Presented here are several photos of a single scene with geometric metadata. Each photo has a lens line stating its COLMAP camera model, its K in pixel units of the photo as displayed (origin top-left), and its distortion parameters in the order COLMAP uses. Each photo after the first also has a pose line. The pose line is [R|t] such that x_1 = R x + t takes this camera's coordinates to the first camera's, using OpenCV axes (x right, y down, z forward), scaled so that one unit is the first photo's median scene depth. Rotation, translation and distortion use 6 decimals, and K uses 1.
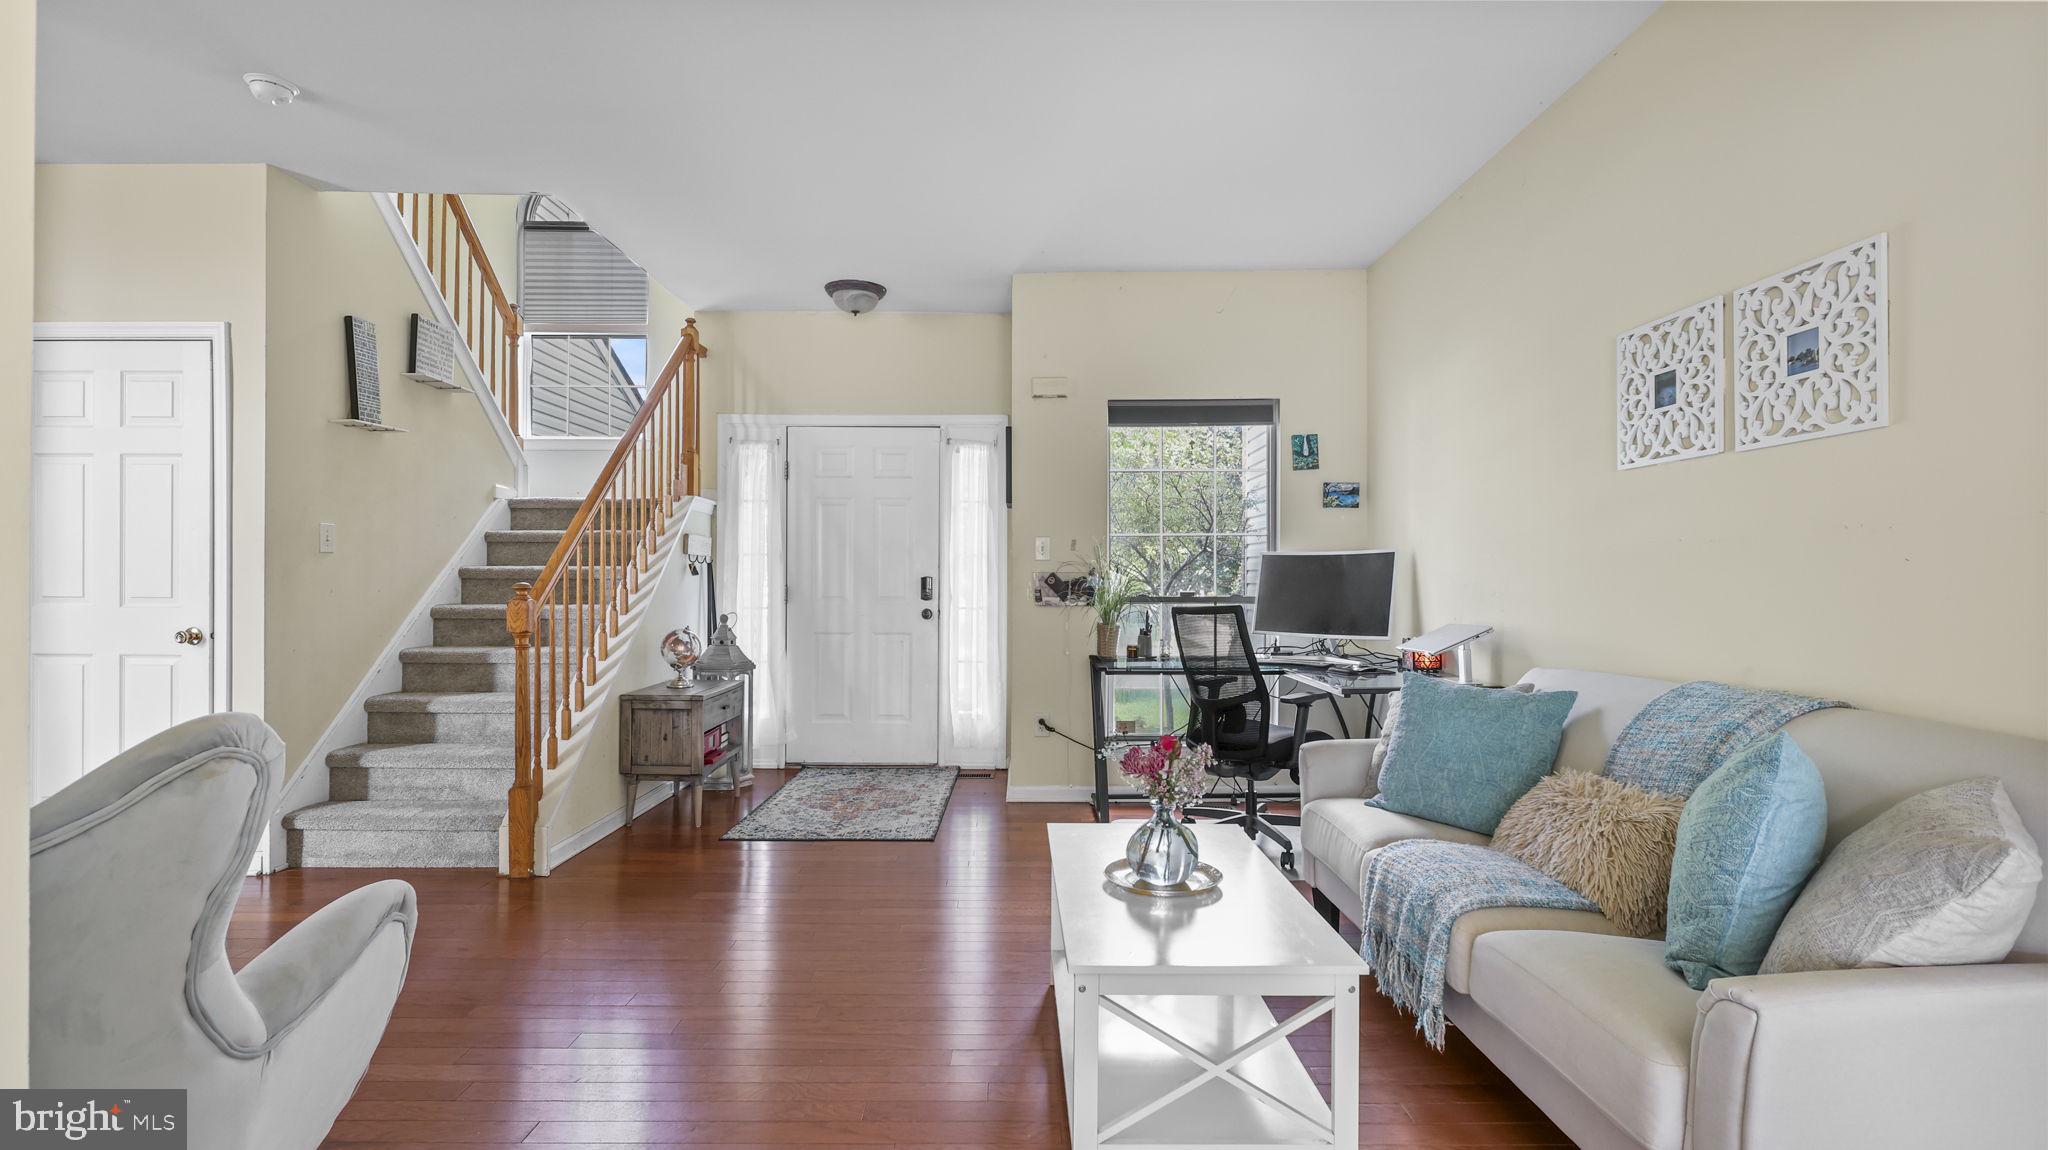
lens RADIAL K [[939.5, 0, 1018.1], [0, 939.5, 572.2], [0, 0, 1]] dist [-0.002895, -0.000369]
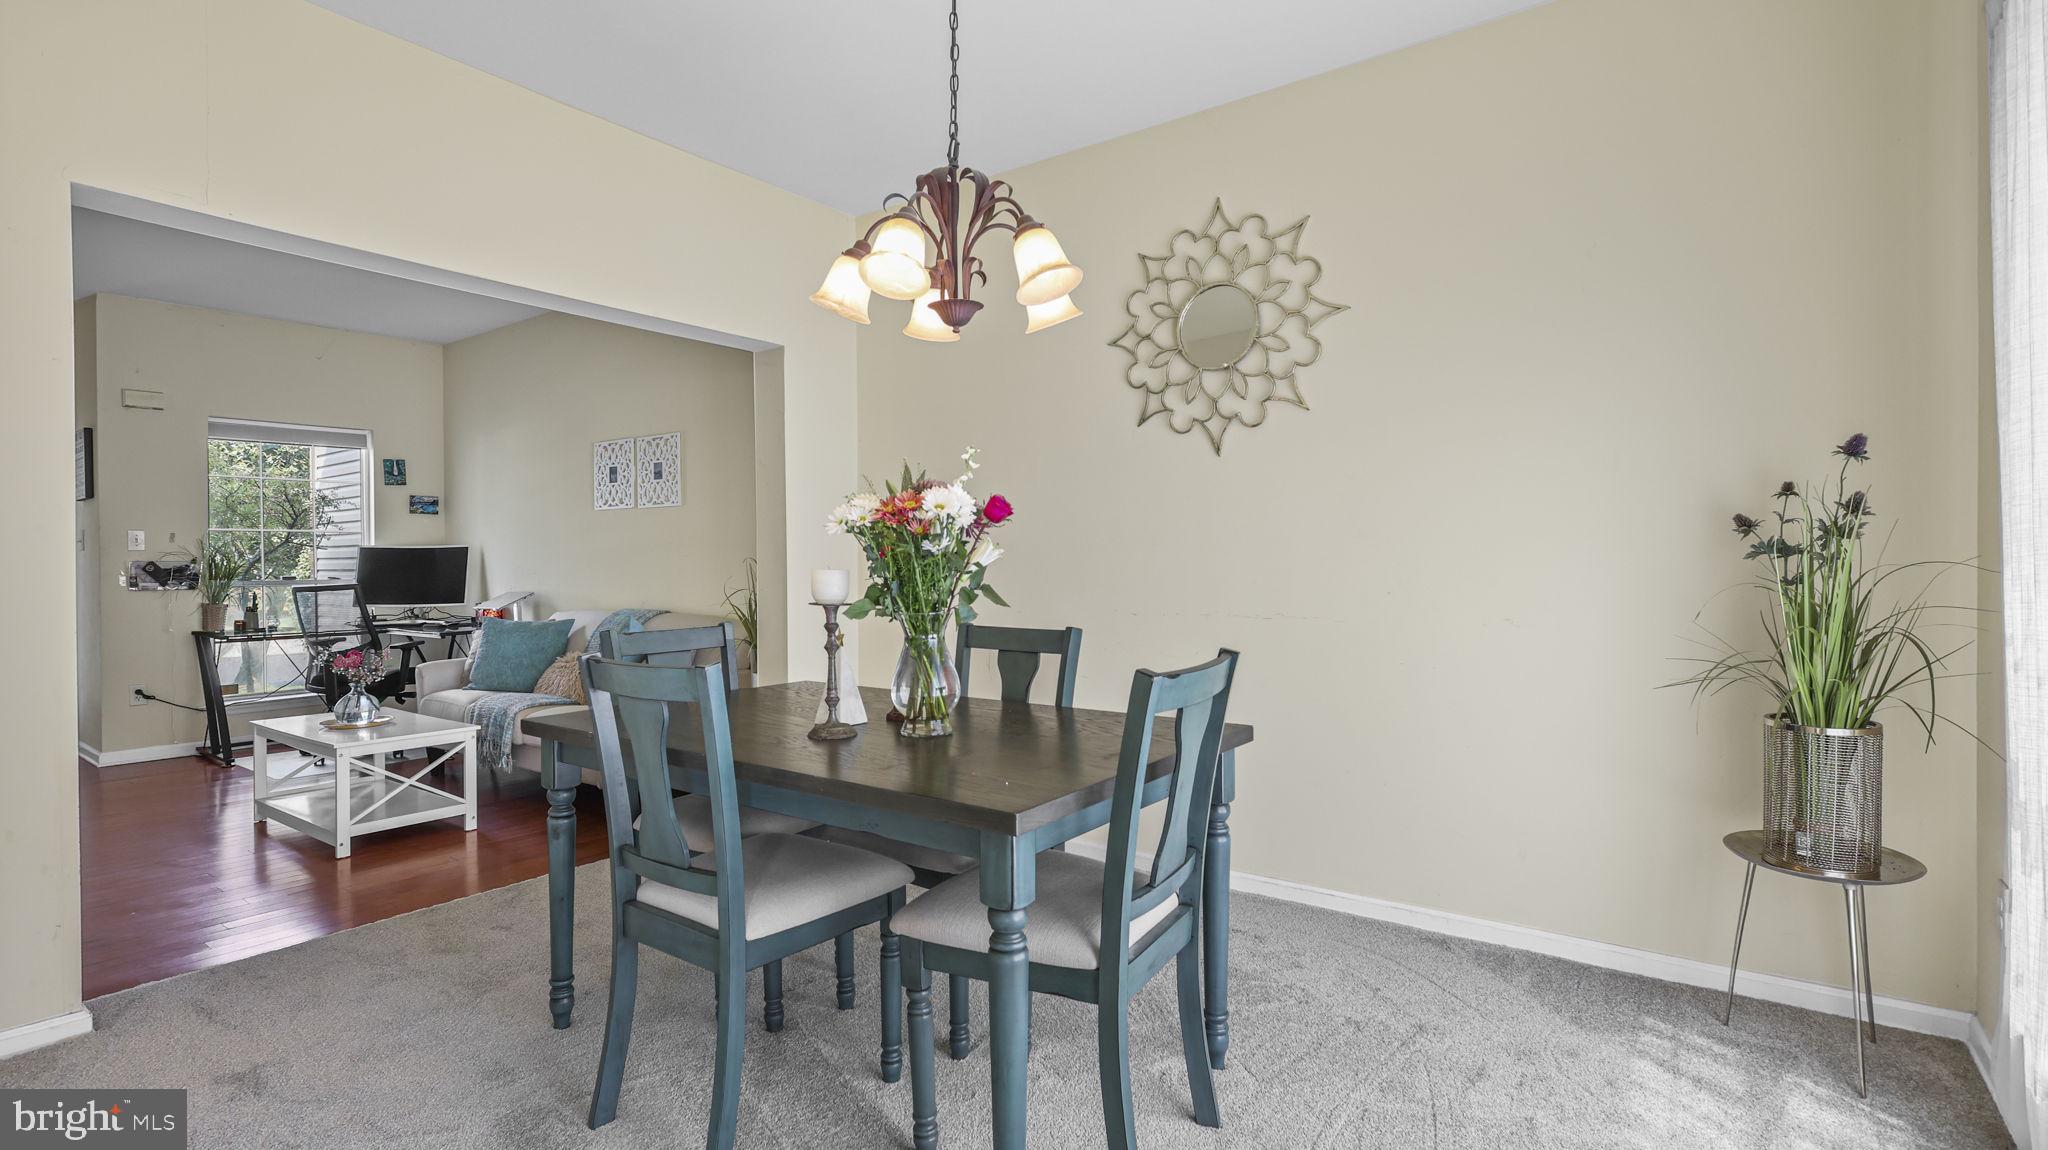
lens RADIAL K [[939.5, 0, 1018.1], [0, 939.5, 572.2], [0, 0, 1]] dist [-0.002895, -0.000369]
pose [[0.588873, -0.013990, 0.808105, -0.450884], [0.001060, 0.999863, 0.016538, -0.007162], [-0.808225, -0.008882, 0.588807, -0.911432]]
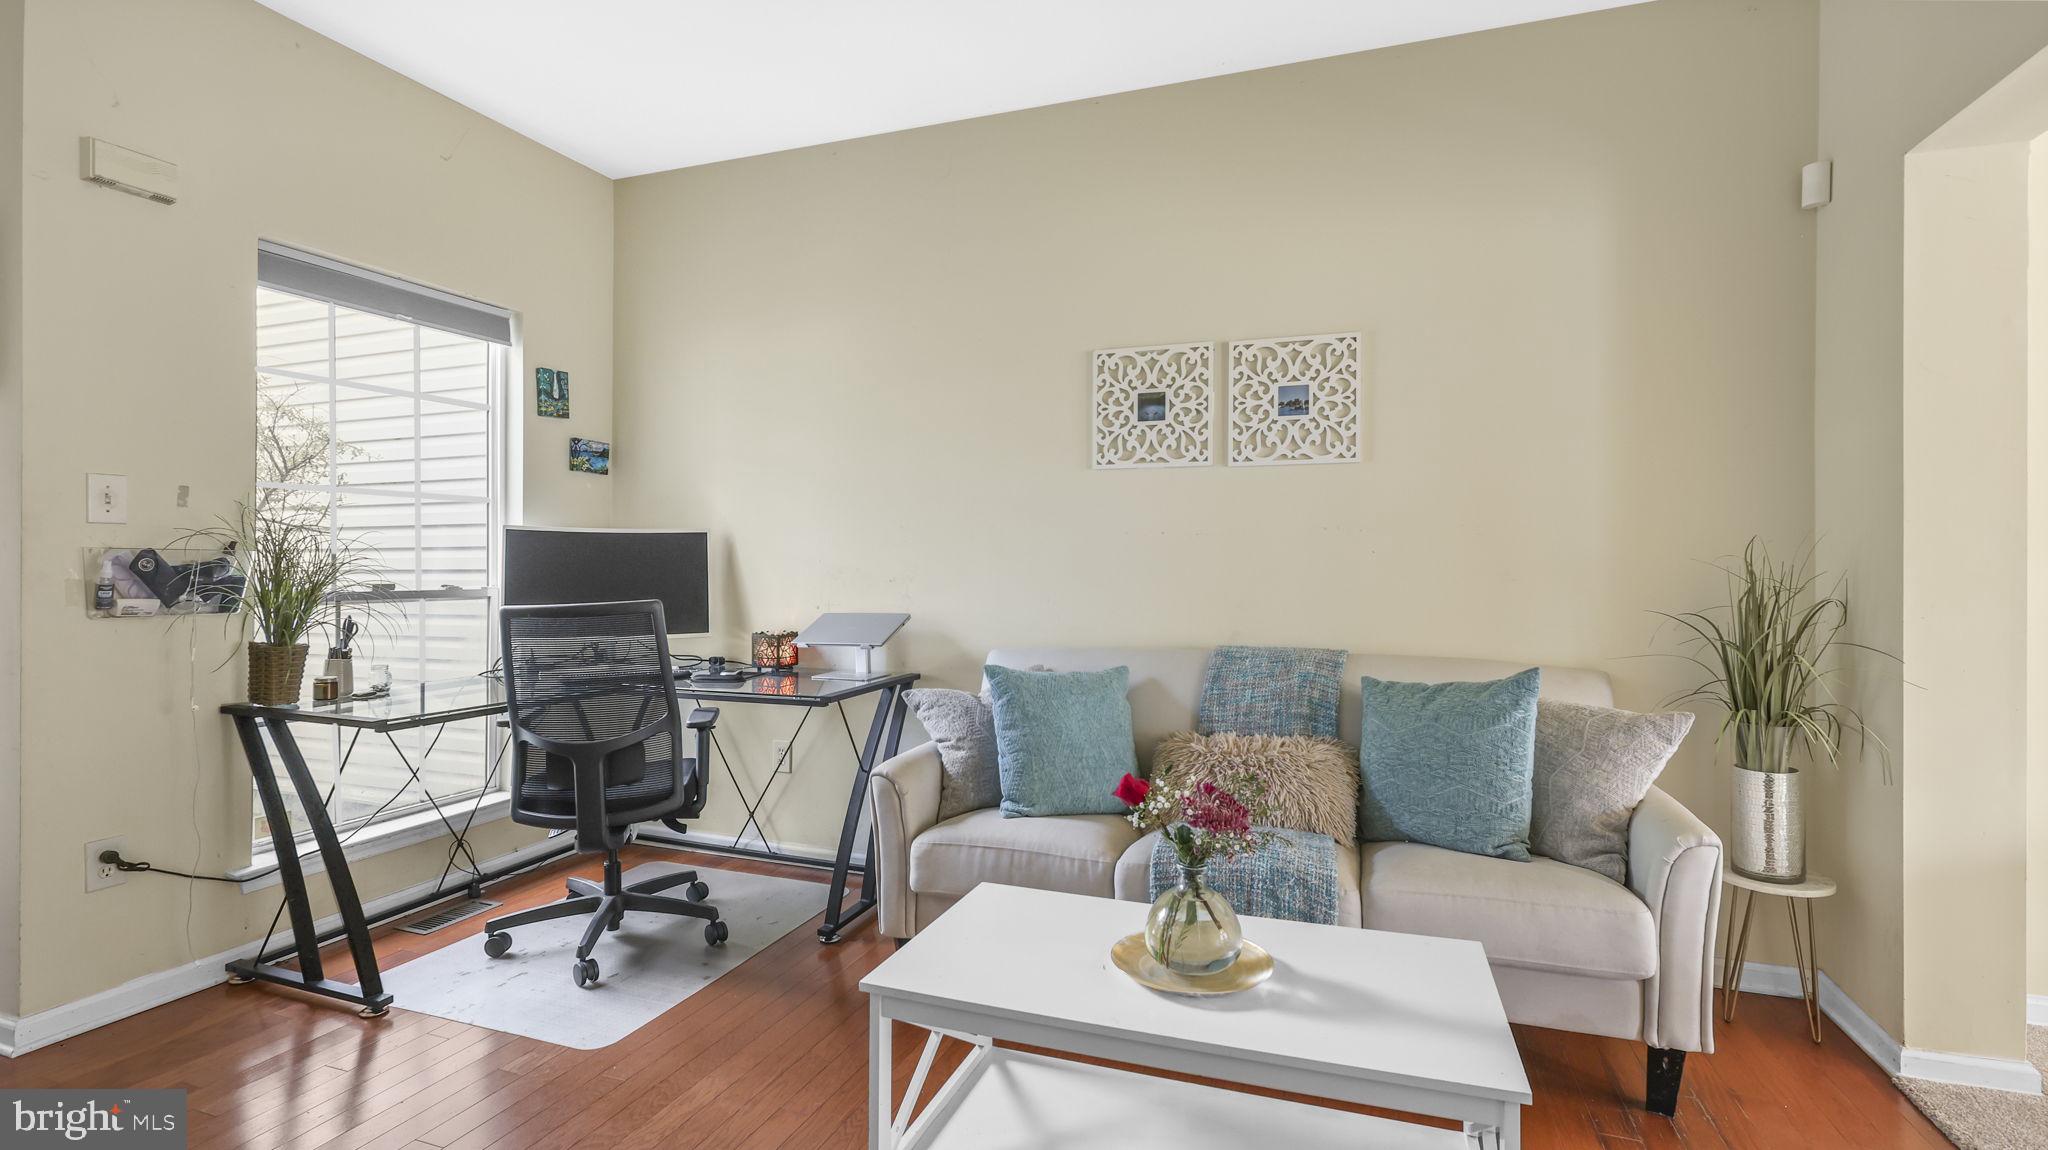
lens RADIAL K [[939.5, 0, 1018.1], [0, 939.5, 572.2], [0, 0, 1]] dist [-0.002895, -0.000369]
pose [[0.340469, -0.005135, 0.940242, -0.458091], [-0.007632, 0.999937, 0.008225, 0.008312], [-0.940225, -0.009976, 0.340409, 0.680777]]
